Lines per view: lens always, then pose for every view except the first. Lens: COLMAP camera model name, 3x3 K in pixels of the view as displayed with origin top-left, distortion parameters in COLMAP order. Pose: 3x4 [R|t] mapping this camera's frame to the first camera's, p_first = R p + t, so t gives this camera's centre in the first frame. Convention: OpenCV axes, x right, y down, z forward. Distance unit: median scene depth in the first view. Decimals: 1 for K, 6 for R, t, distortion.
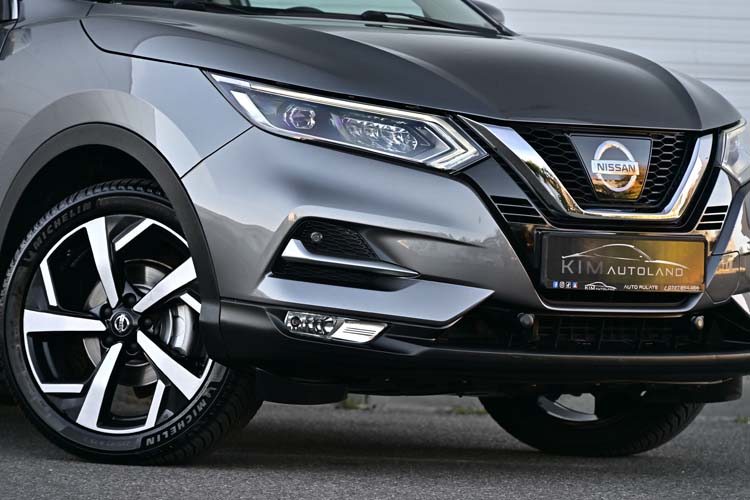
lens RADIAL K [[3927.7, 0, 375.0], [0, 3927.7, 250.0], [0, 0, 1]] dist [-0.122734, 1.158636]
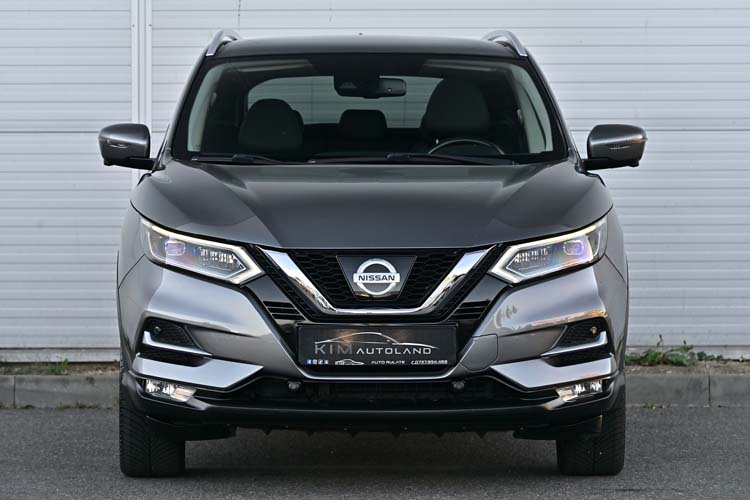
lens RADIAL K [[4279.7, 0, 375.0], [0, 4279.7, 250.0], [0, 0, 1]] dist [-0.169775, -1.432075]
pose [[0.781157, -0.007176, -0.624294, 1.034753], [0.023180, 0.999578, 0.017515, -0.058596], [0.623905, -0.028153, 0.780993, -0.213067]]
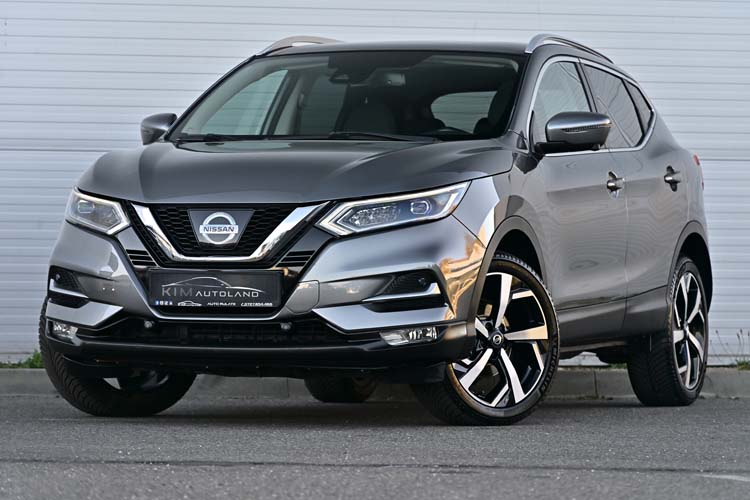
lens RADIAL K [[4279.7, 0, 375.0], [0, 4279.7, 250.0], [0, 0, 1]] dist [-0.169775, -1.432075]
pose [[0.514828, -0.032124, -0.856691, 1.585585], [0.005686, 0.999404, -0.034059, 0.047035], [0.857274, 0.012664, 0.514704, 0.163338]]
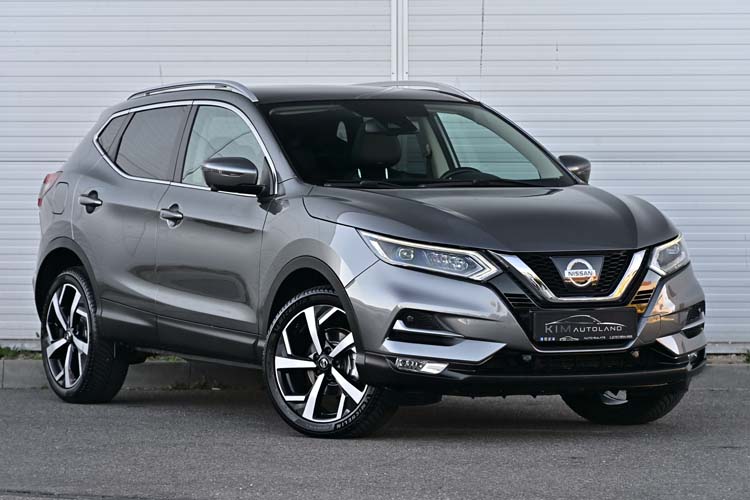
lens RADIAL K [[4279.7, 0, 375.0], [0, 4279.7, 250.0], [0, 0, 1]] dist [-0.169775, -1.432075]
pose [[0.980851, -0.028318, -0.192688, 0.357380], [0.033473, 0.999162, 0.023546, -0.083237], [0.191859, -0.029545, 0.980978, -1.003310]]
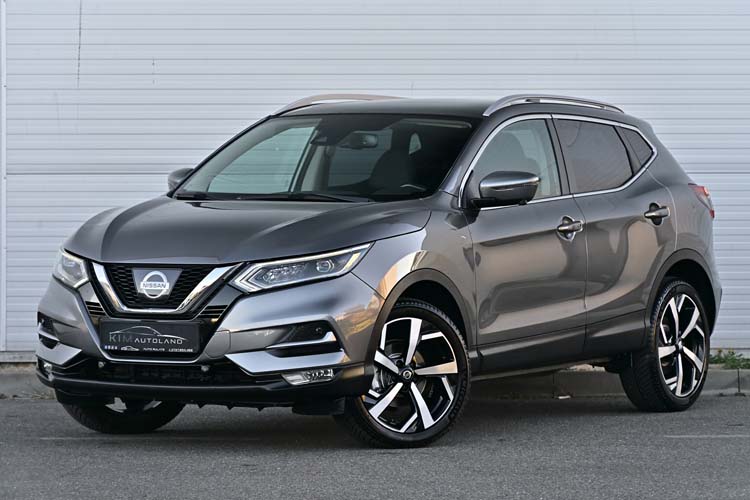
lens RADIAL K [[4279.7, 0, 375.0], [0, 4279.7, 250.0], [0, 0, 1]] dist [-0.169775, -1.432075]
pose [[0.341331, -0.002577, -0.939940, 2.041114], [0.007895, 0.999969, 0.000126, -0.037730], [0.939910, -0.007463, 0.341341, 0.399592]]
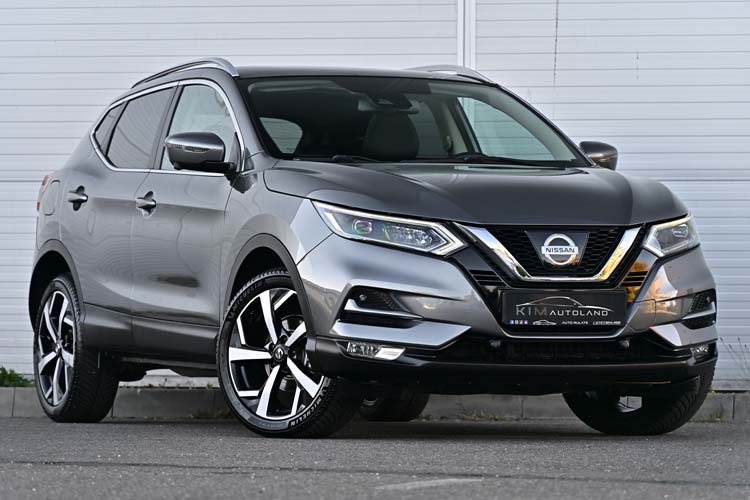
lens RADIAL K [[4279.7, 0, 375.0], [0, 4279.7, 250.0], [0, 0, 1]] dist [-0.169775, -1.432075]
pose [[0.957142, -0.033347, -0.287694, 0.503463], [0.026286, 0.999252, -0.028374, 0.027671], [0.288425, 0.019596, 0.957302, -0.734624]]
